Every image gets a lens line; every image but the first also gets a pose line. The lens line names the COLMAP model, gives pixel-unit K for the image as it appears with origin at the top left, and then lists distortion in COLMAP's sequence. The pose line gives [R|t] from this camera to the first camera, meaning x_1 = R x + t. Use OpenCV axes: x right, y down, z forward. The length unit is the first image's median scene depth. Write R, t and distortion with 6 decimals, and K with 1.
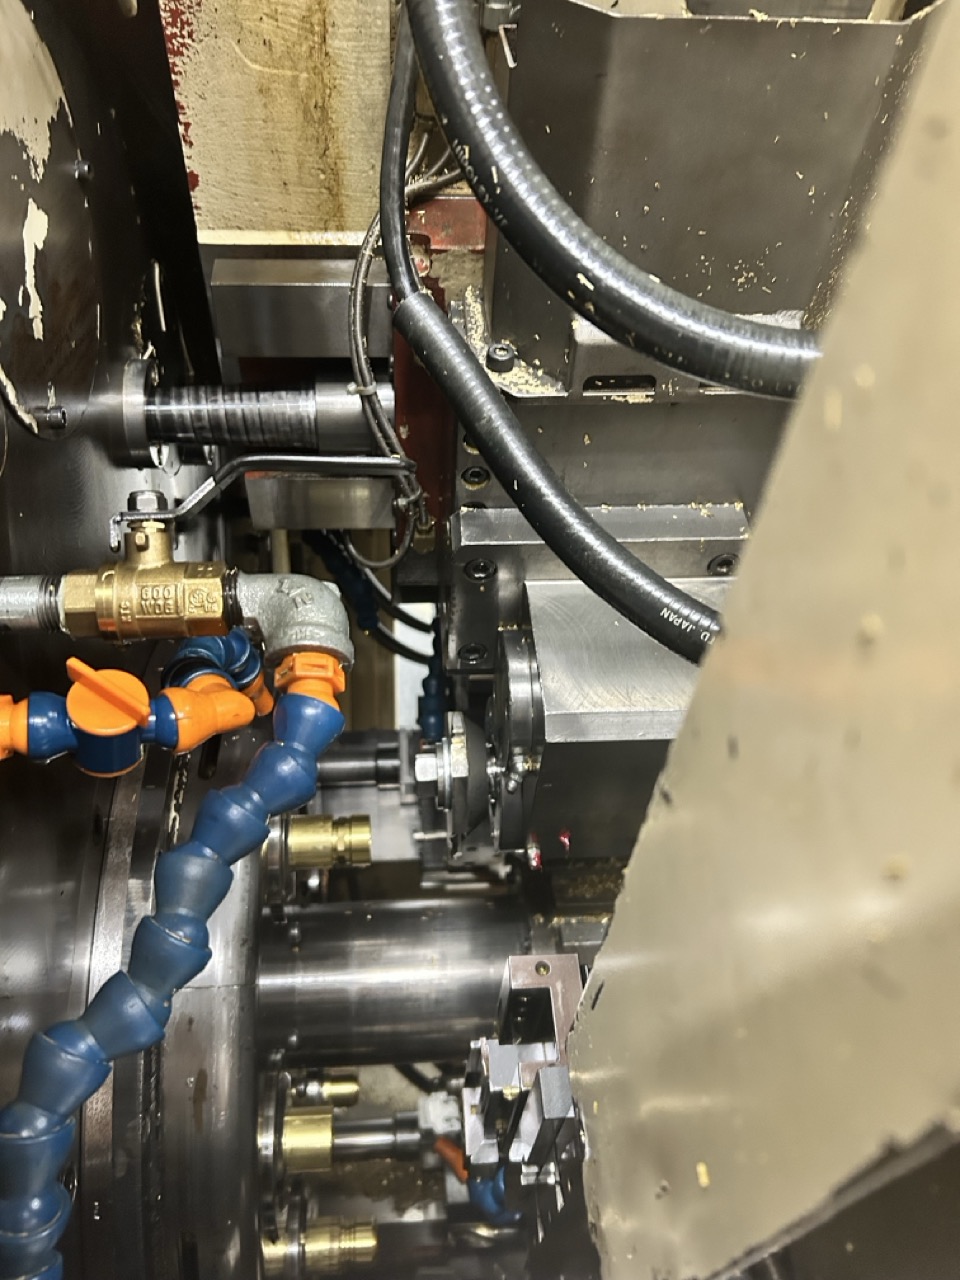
lens RADIAL K [[965.1, 0, 475.6], [0, 965.1, 646.0], [0, 0, 1]] dist [0.033124, -0.047772]
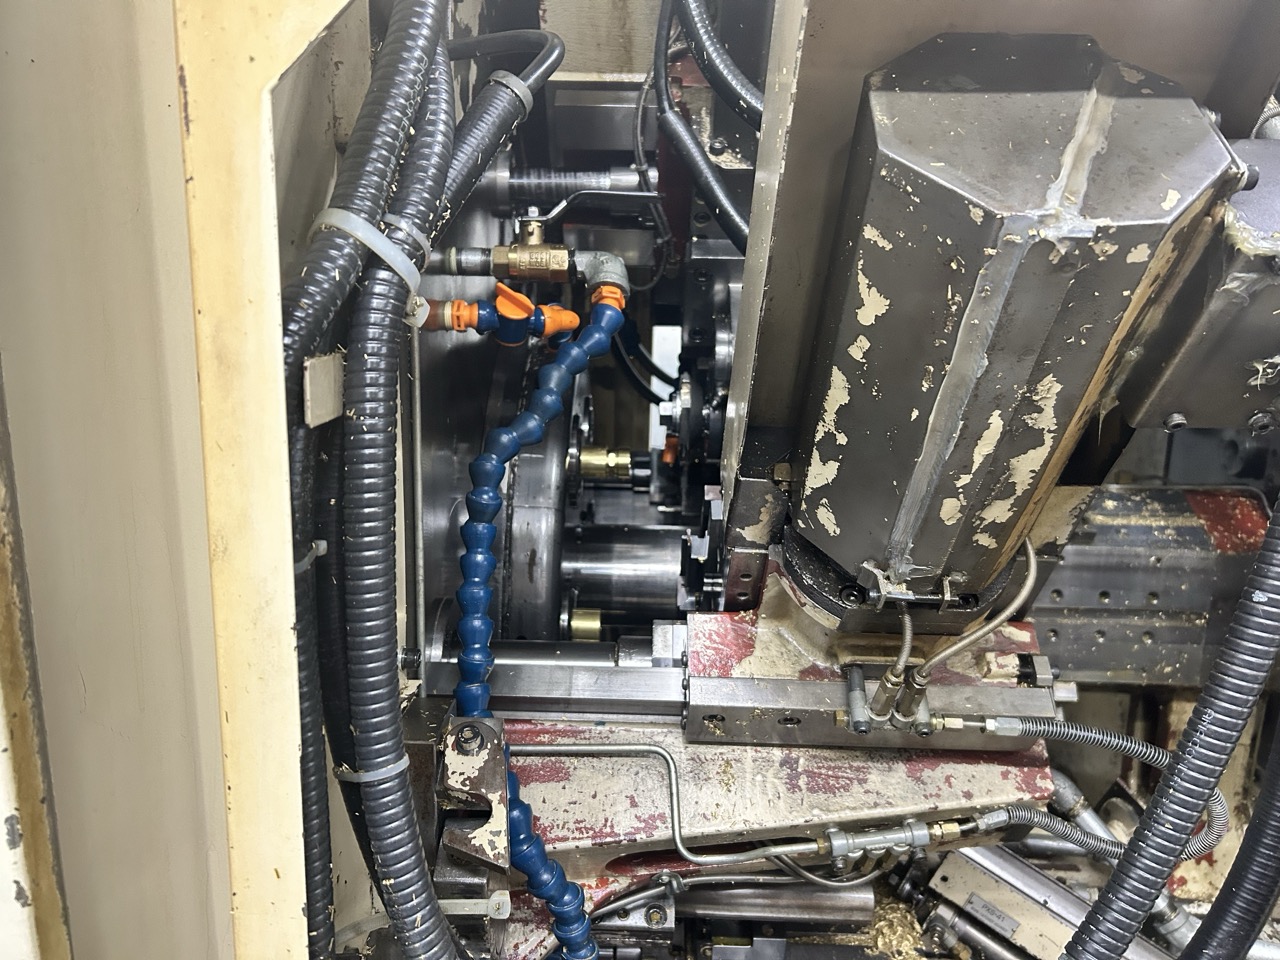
lens RADIAL K [[965.1, 0, 638.7], [0, 965.1, 511.9], [0, 0, 1]] dist [0.033124, -0.047772]
pose [[0.994243, 0.049880, -0.094826, 0.077799], [-0.046560, 0.998233, 0.036908, 0.290818], [0.096499, -0.032281, 0.994809, -0.754701]]
